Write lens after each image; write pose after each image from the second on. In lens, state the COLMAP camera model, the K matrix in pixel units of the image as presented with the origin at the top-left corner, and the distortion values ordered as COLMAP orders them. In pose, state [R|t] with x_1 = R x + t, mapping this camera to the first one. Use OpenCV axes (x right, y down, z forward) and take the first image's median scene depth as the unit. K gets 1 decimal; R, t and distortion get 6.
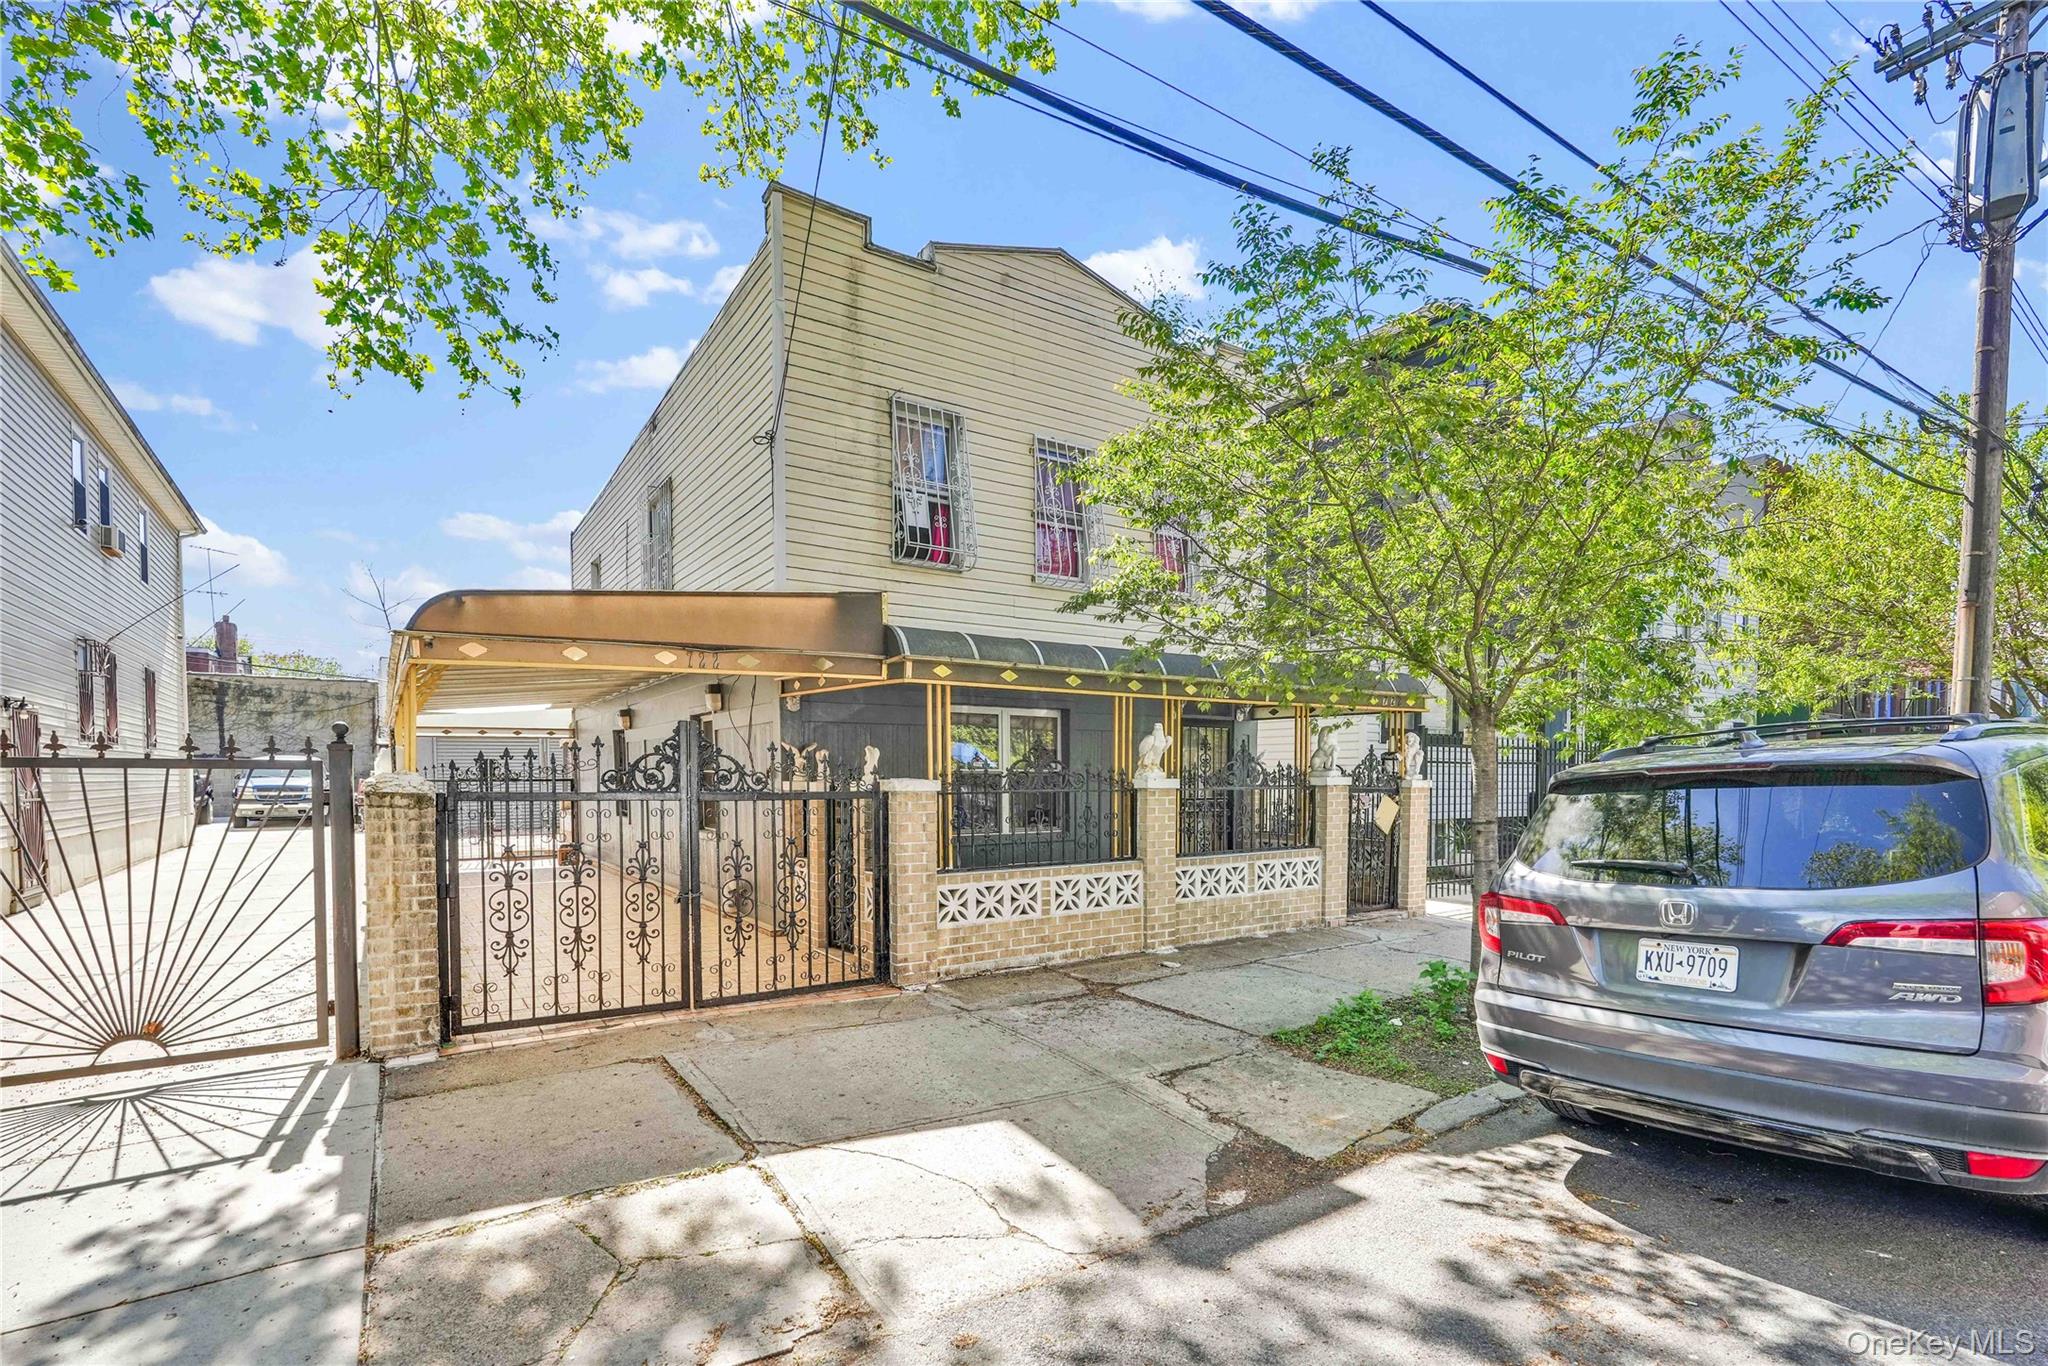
lens RADIAL K [[964.8, 0, 1019.1], [0, 964.8, 794.1], [0, 0, 1]] dist [-0.001723, 0.001442]
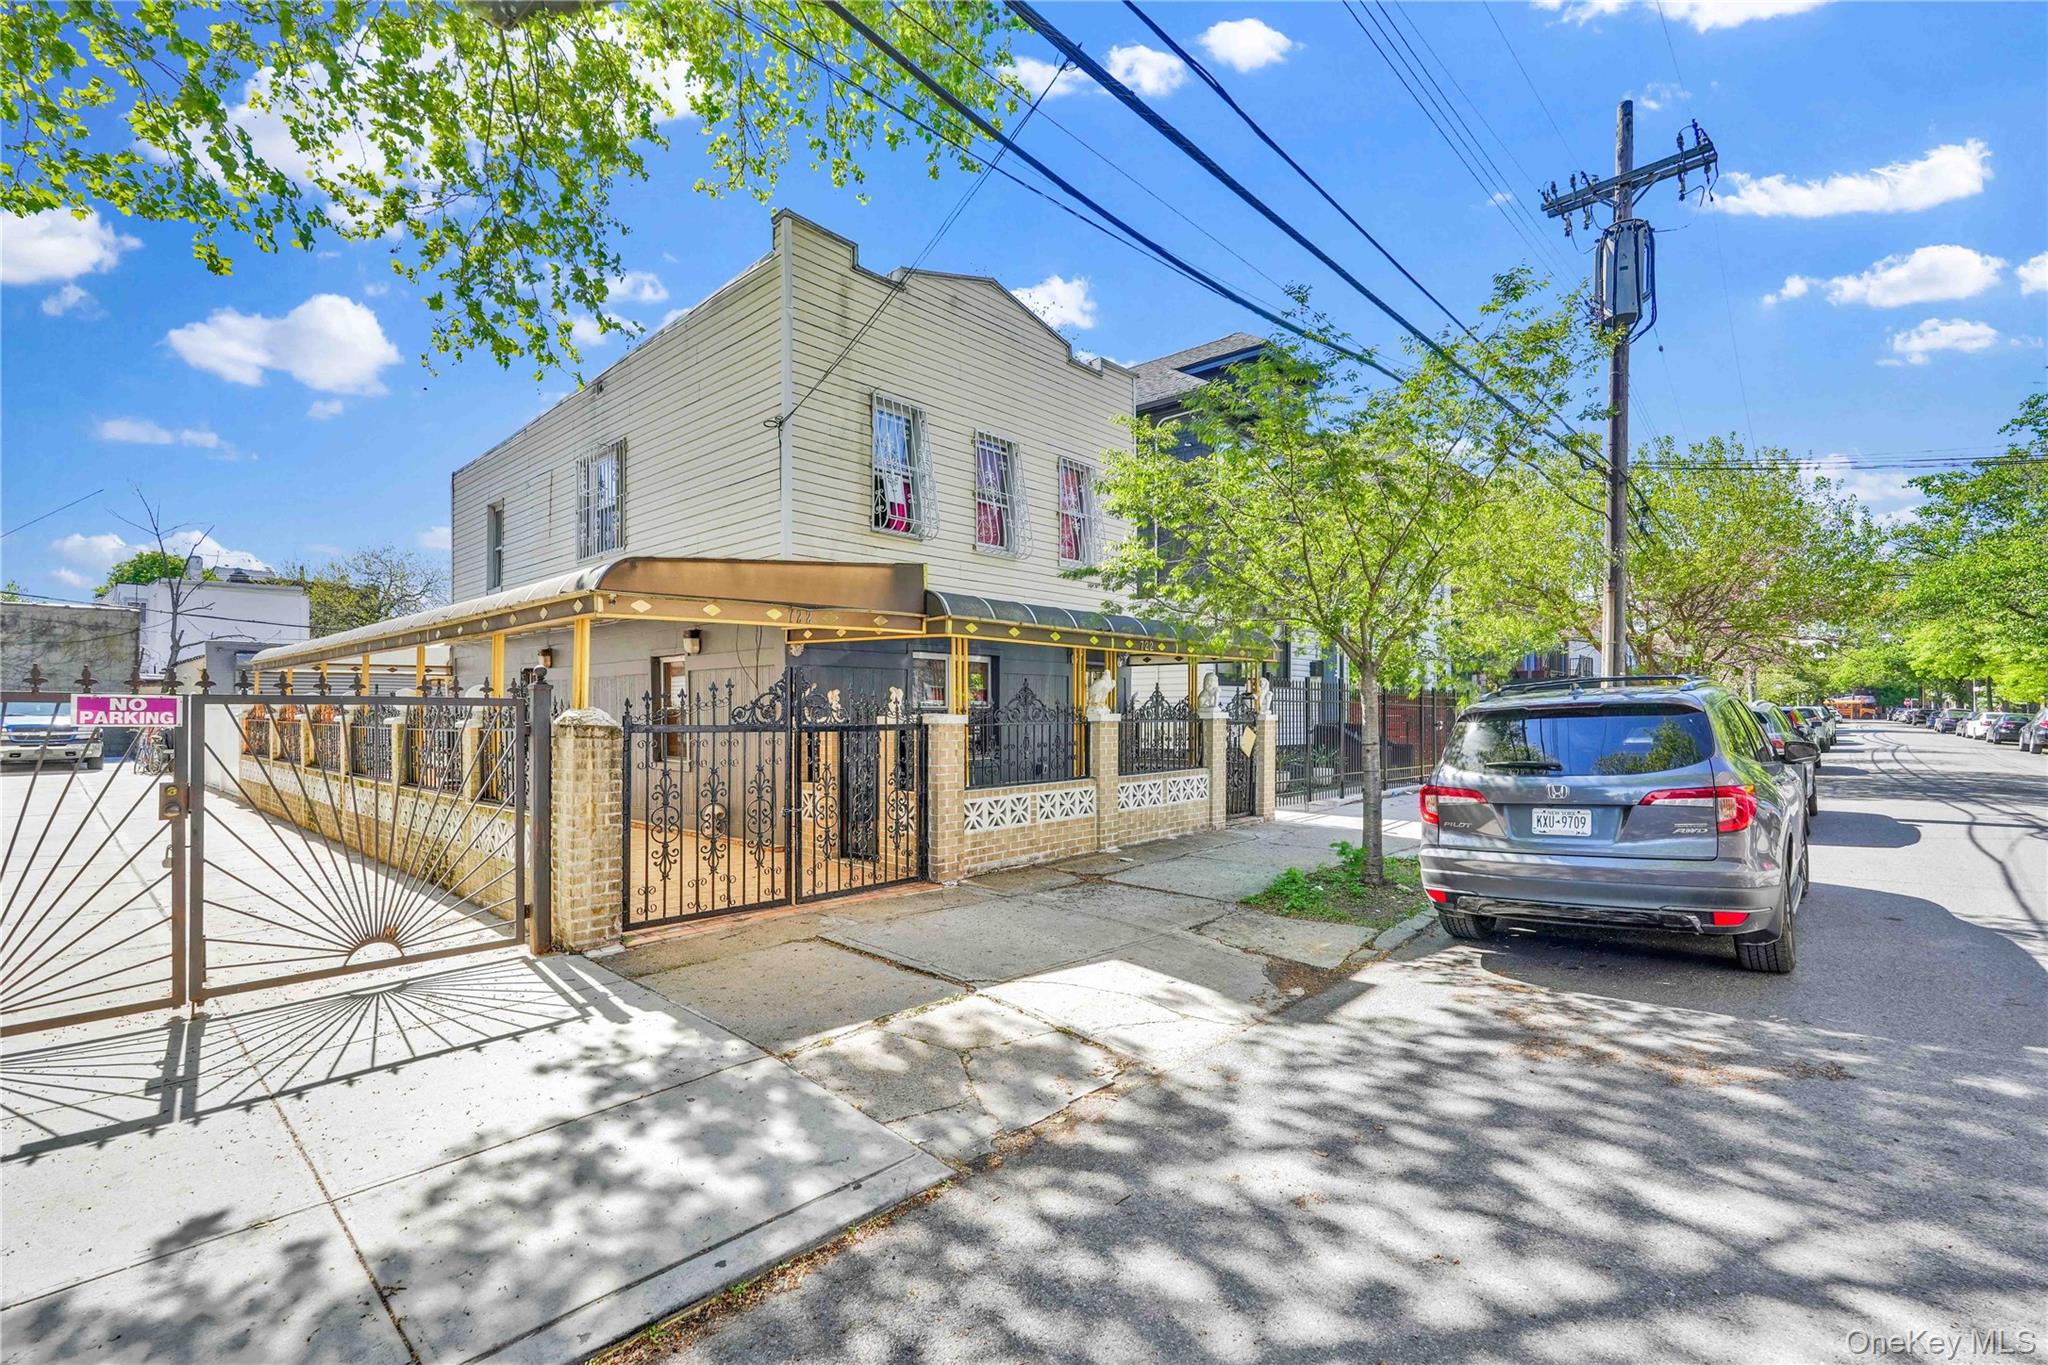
lens RADIAL K [[911.8, 0, 1021.8], [0, 911.8, 695.4], [0, 0, 1]] dist [-0.001106, -0.000356]
pose [[0.972435, 0.002708, 0.233158, -0.333435], [0.006074, 0.999299, -0.036942, 0.005058], [-0.233094, 0.037340, 0.971737, -0.187108]]
